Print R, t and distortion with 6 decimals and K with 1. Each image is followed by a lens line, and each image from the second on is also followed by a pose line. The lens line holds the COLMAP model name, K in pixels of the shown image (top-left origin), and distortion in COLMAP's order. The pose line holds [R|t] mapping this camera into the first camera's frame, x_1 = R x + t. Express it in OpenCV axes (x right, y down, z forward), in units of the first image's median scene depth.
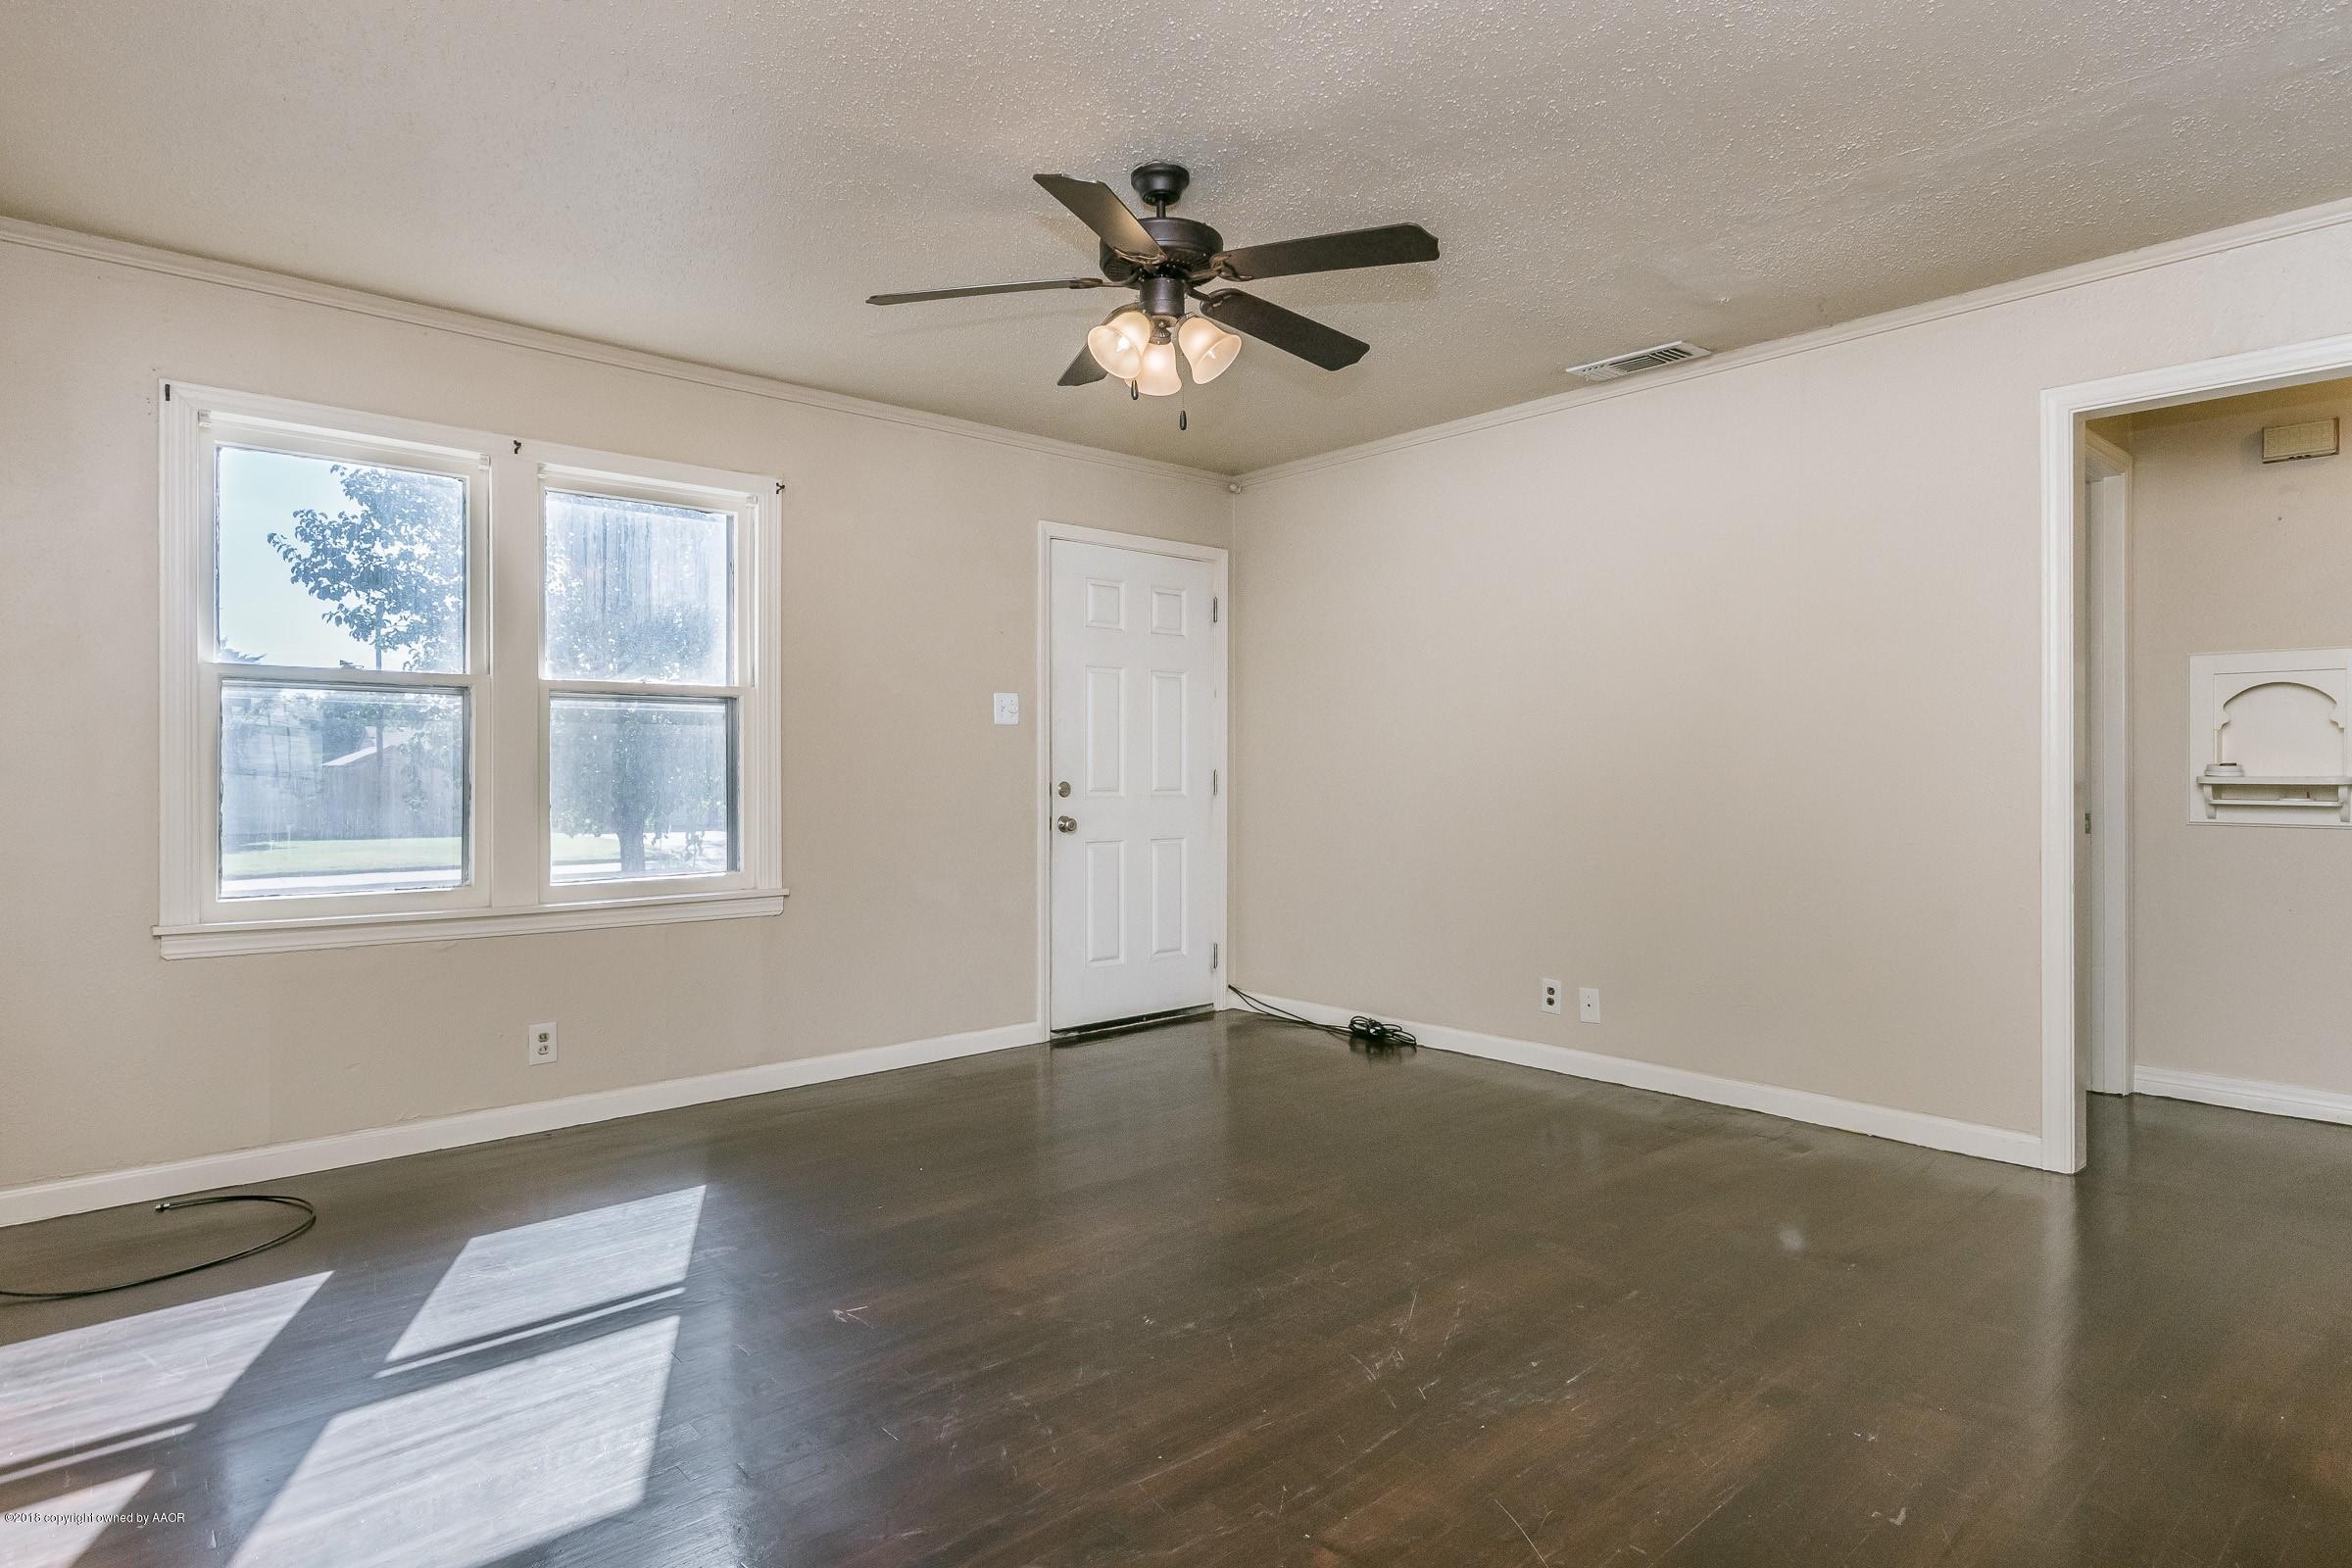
lens RADIAL K [[1274.1, 0, 1185.5], [0, 1274.1, 773.1], [0, 0, 1]] dist [0.020884, -0.000915]
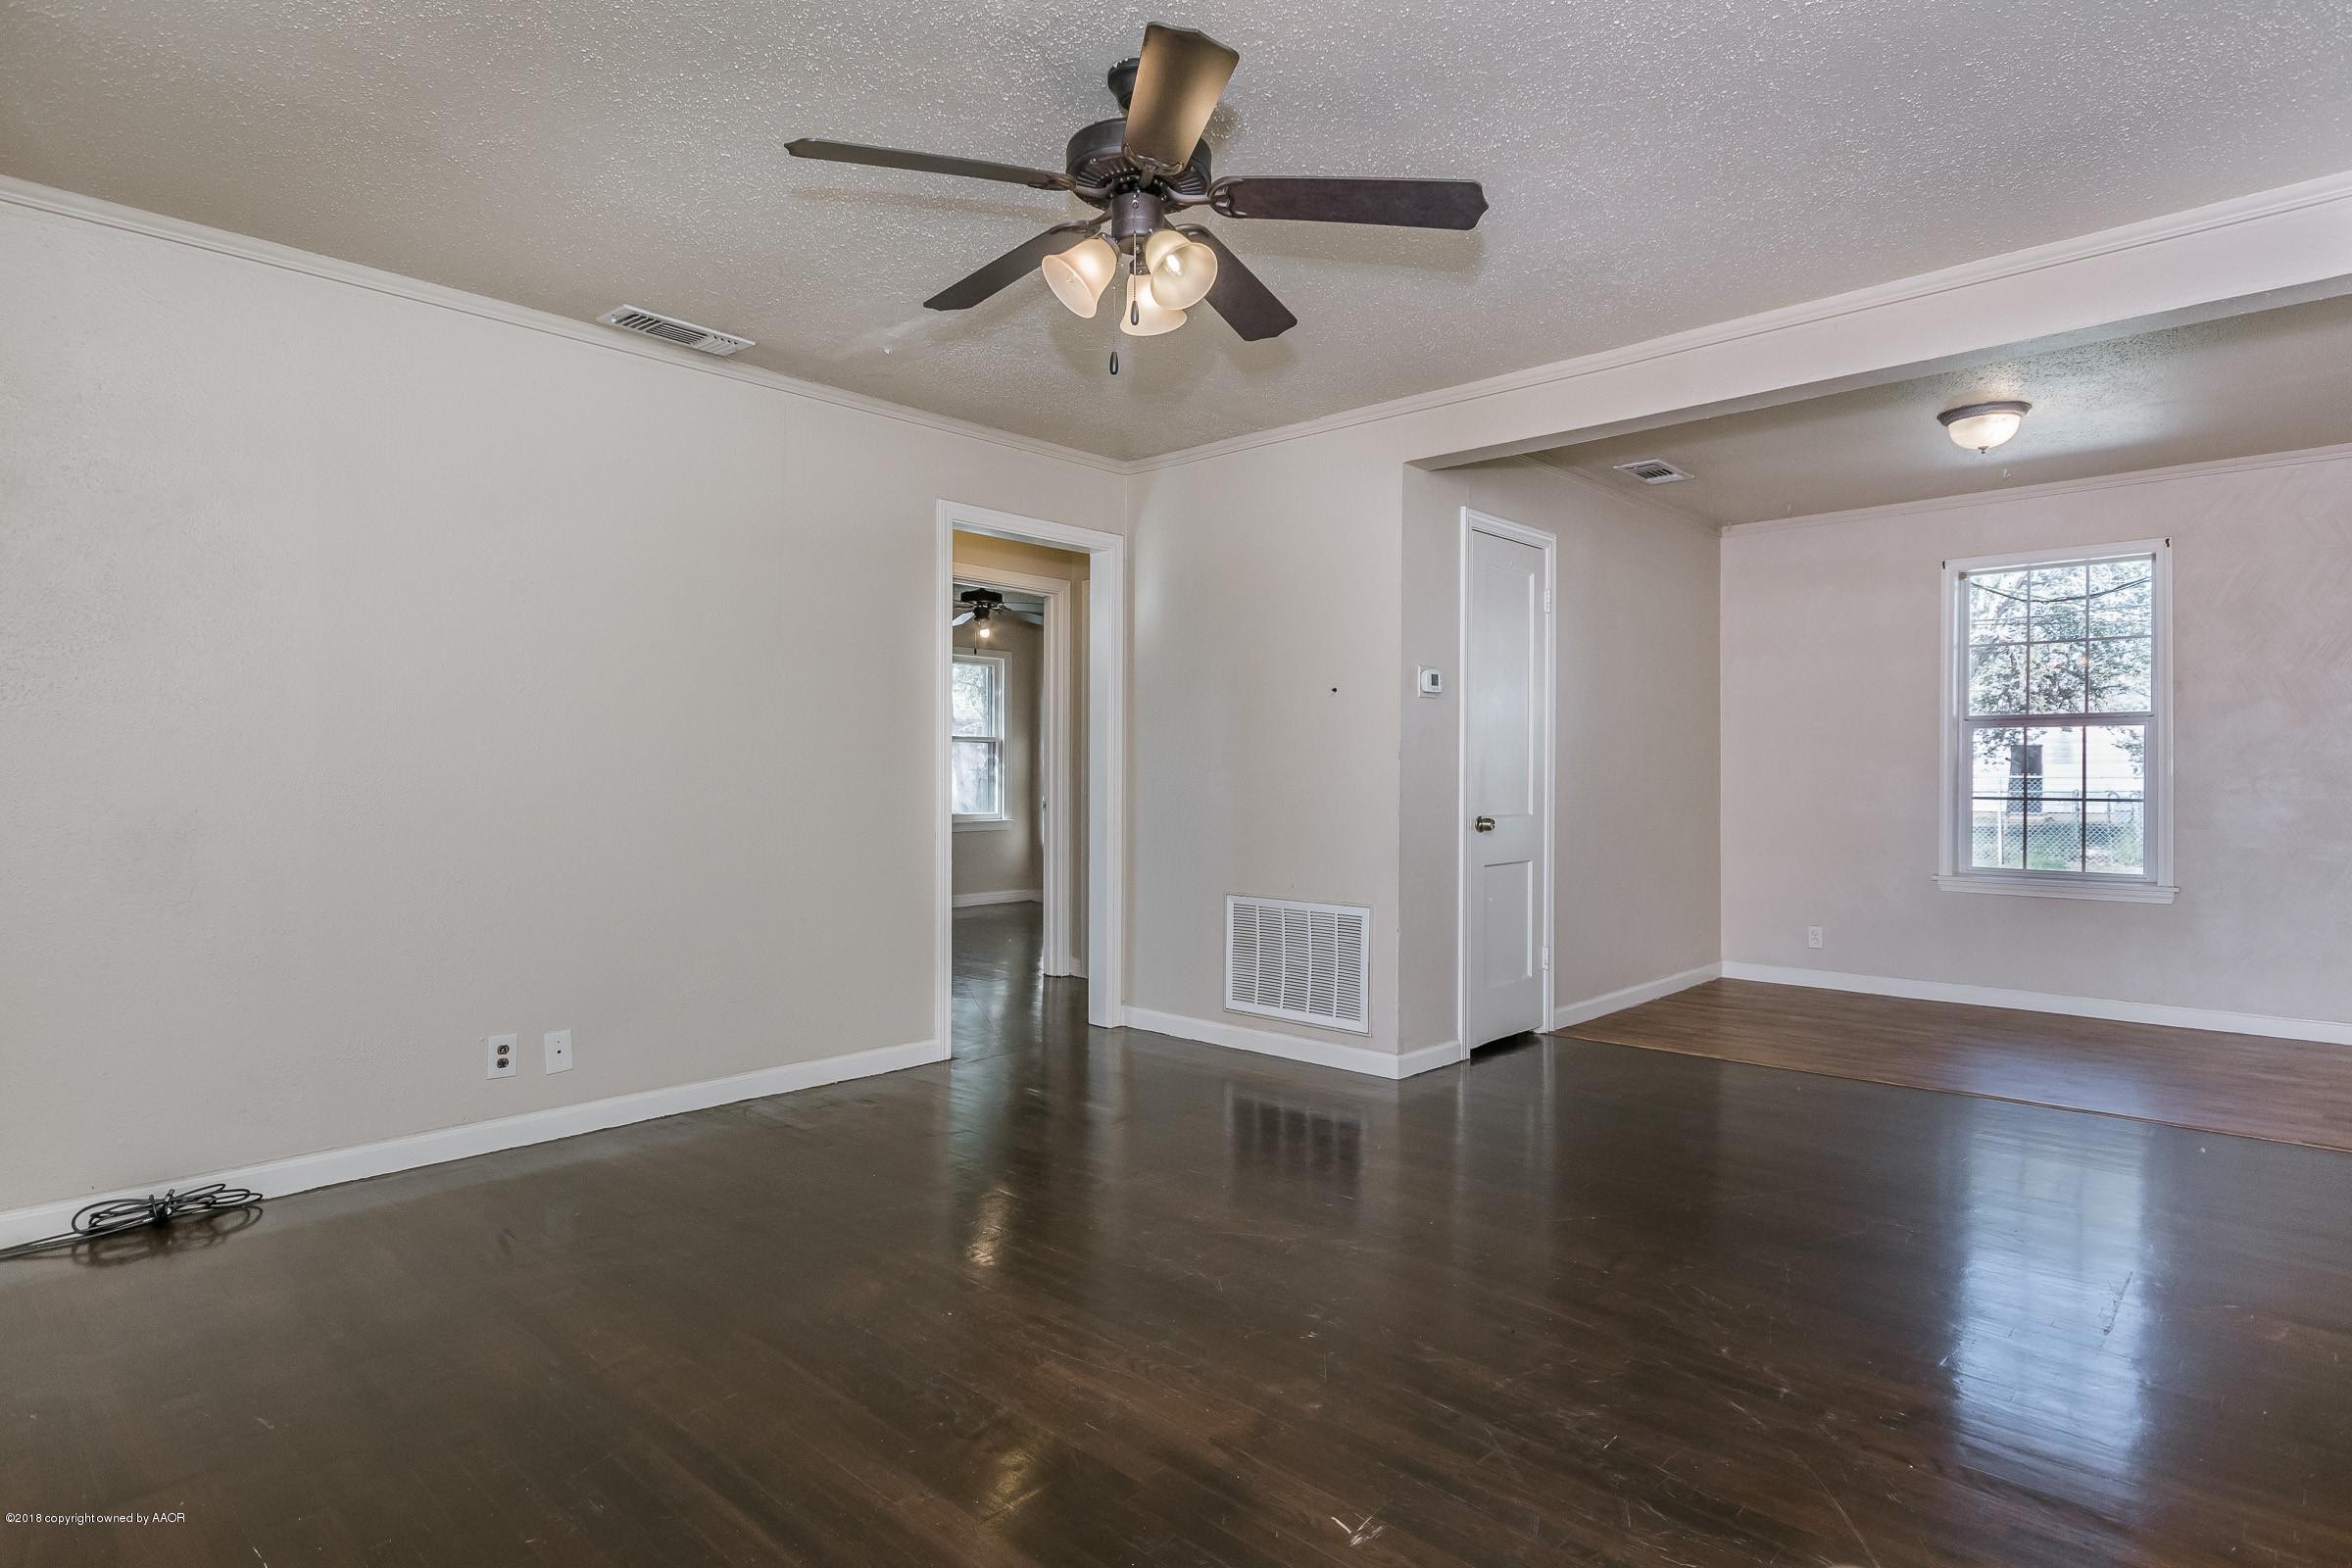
lens RADIAL K [[1274.1, 0, 1176.8], [0, 1274.1, 783.6], [0, 0, 1]] dist [0.020884, -0.000915]
pose [[-0.111140, 0.000365, 0.993805, -0.554858], [-0.005510, 0.999984, -0.000983, 0.004489], [-0.993789, -0.005586, -0.111136, 0.680814]]
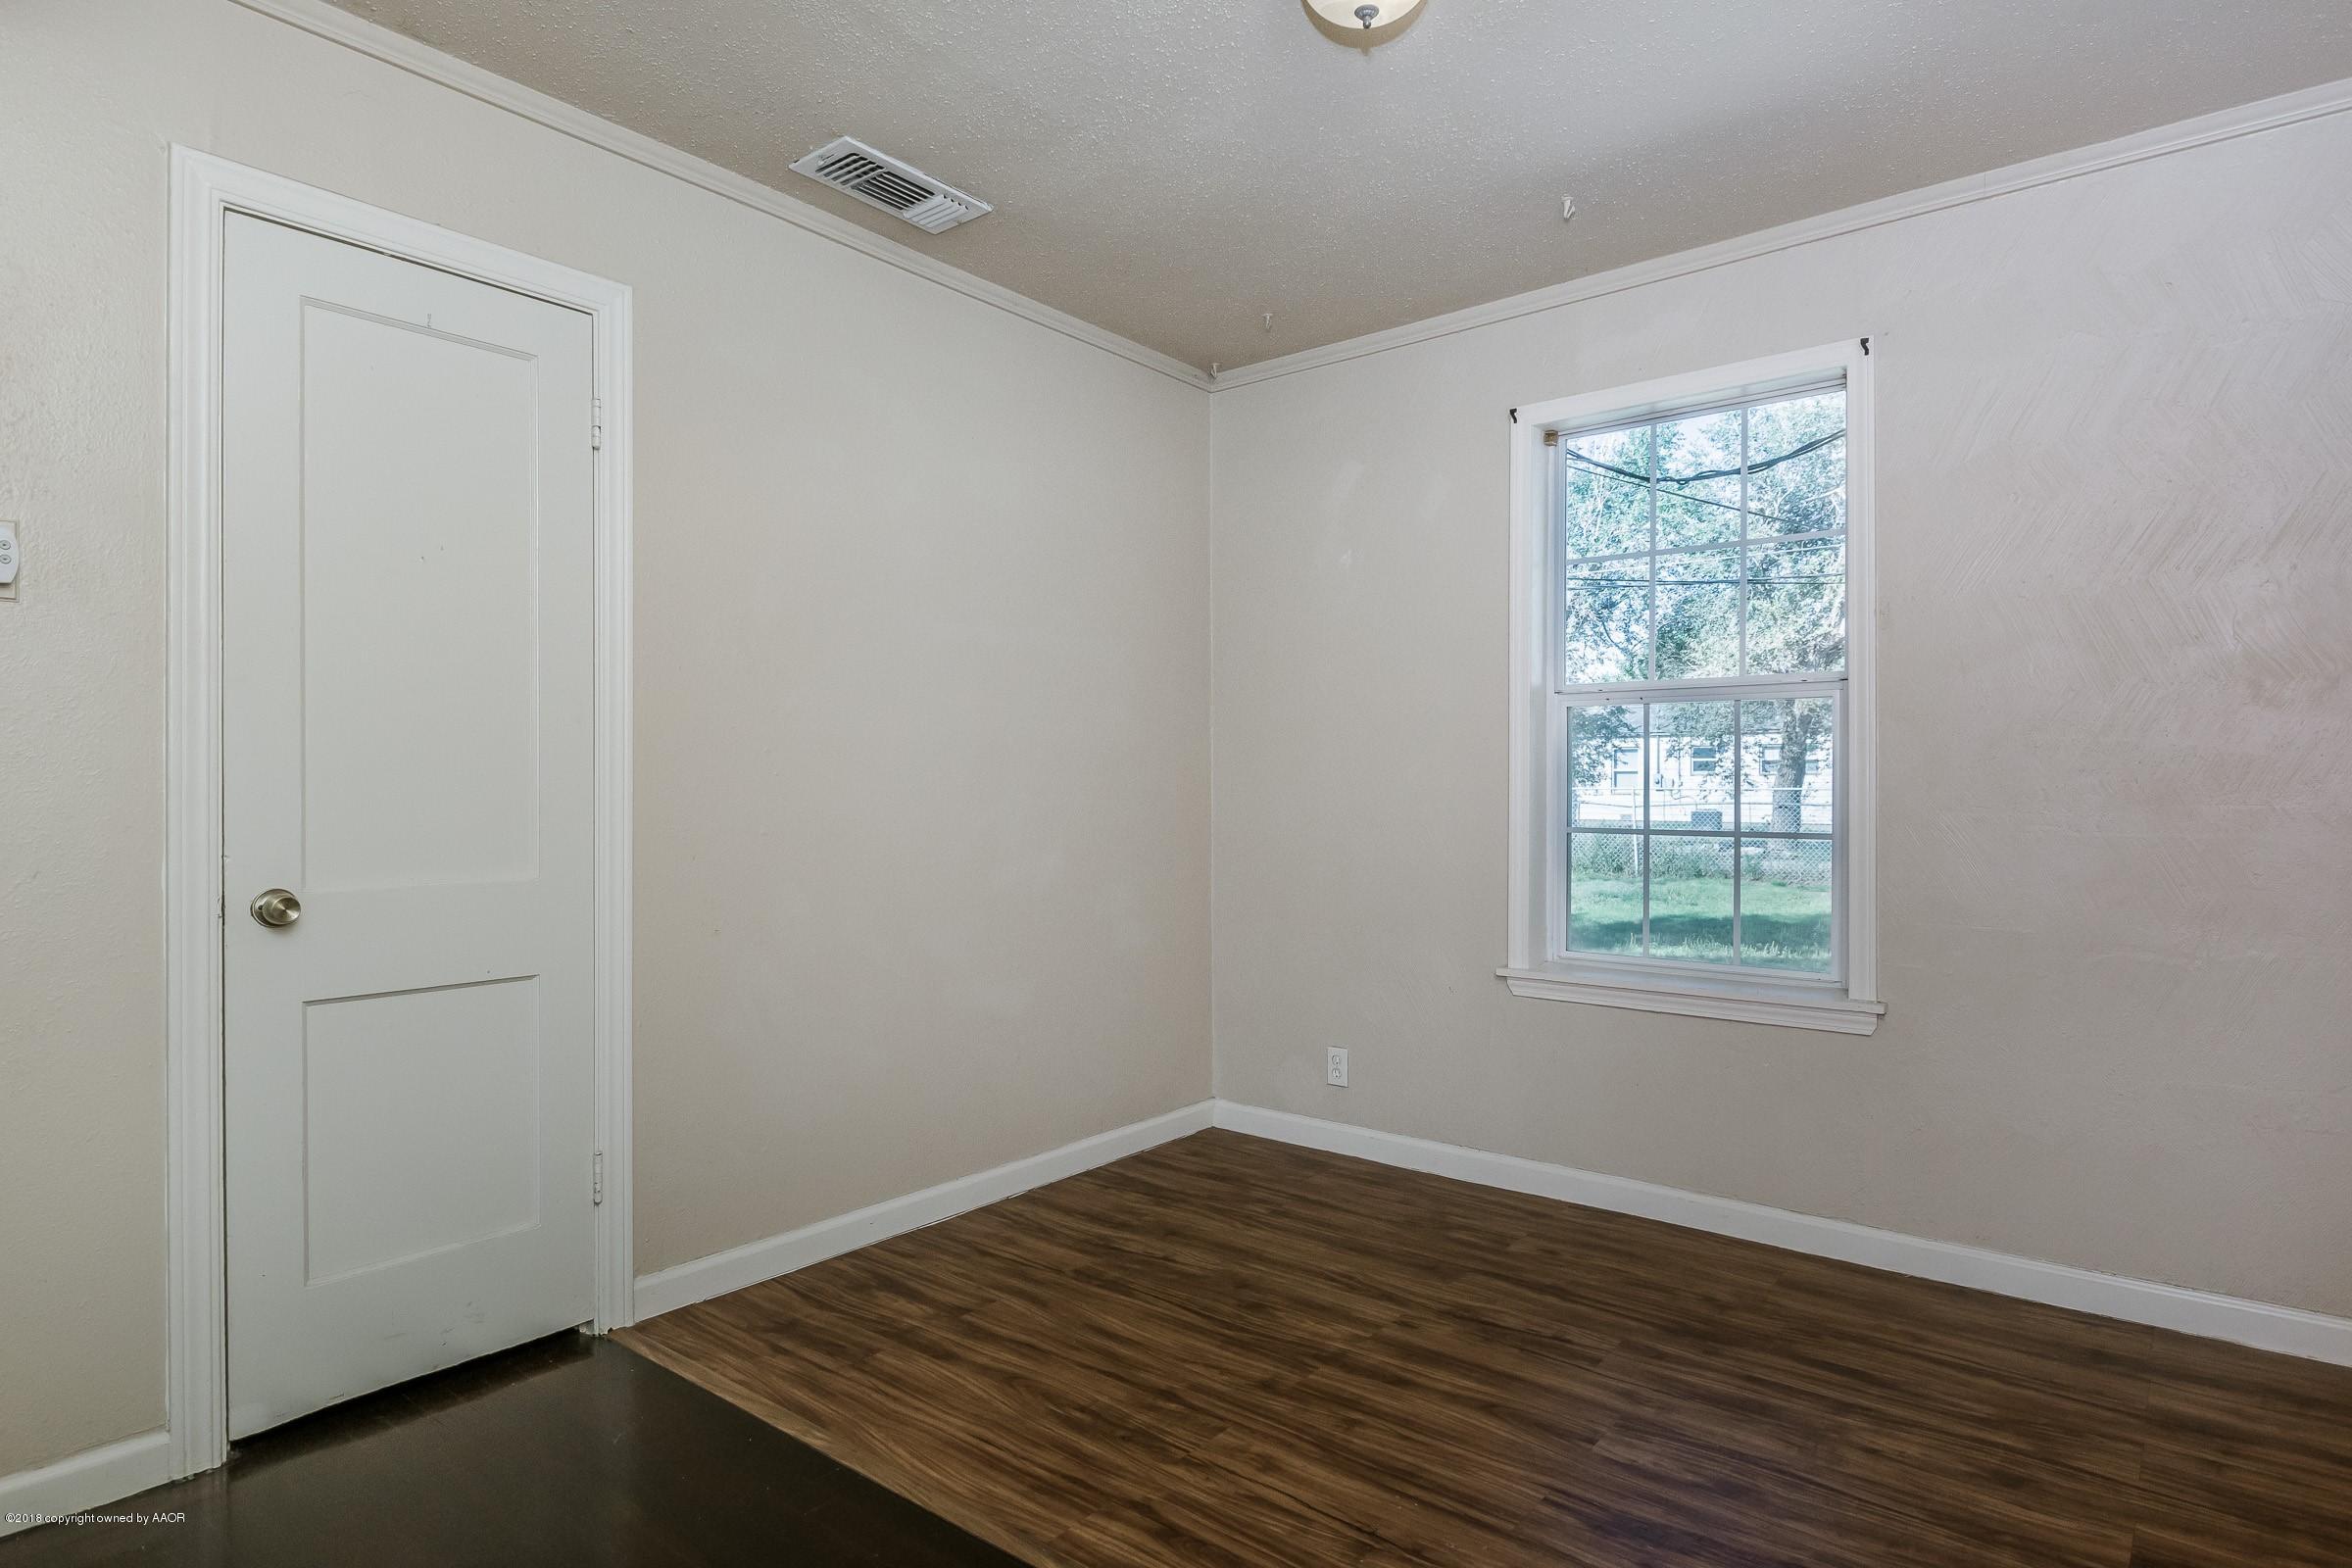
lens RADIAL K [[1274.1, 0, 1183.0], [0, 1274.1, 794.9], [0, 0, 1]] dist [0.020884, -0.000915]
pose [[-0.160082, -0.002529, 0.987100, -0.296470], [-0.004598, 0.999988, 0.001816, -0.001409], [-0.987093, -0.004248, -0.160092, 0.375511]]
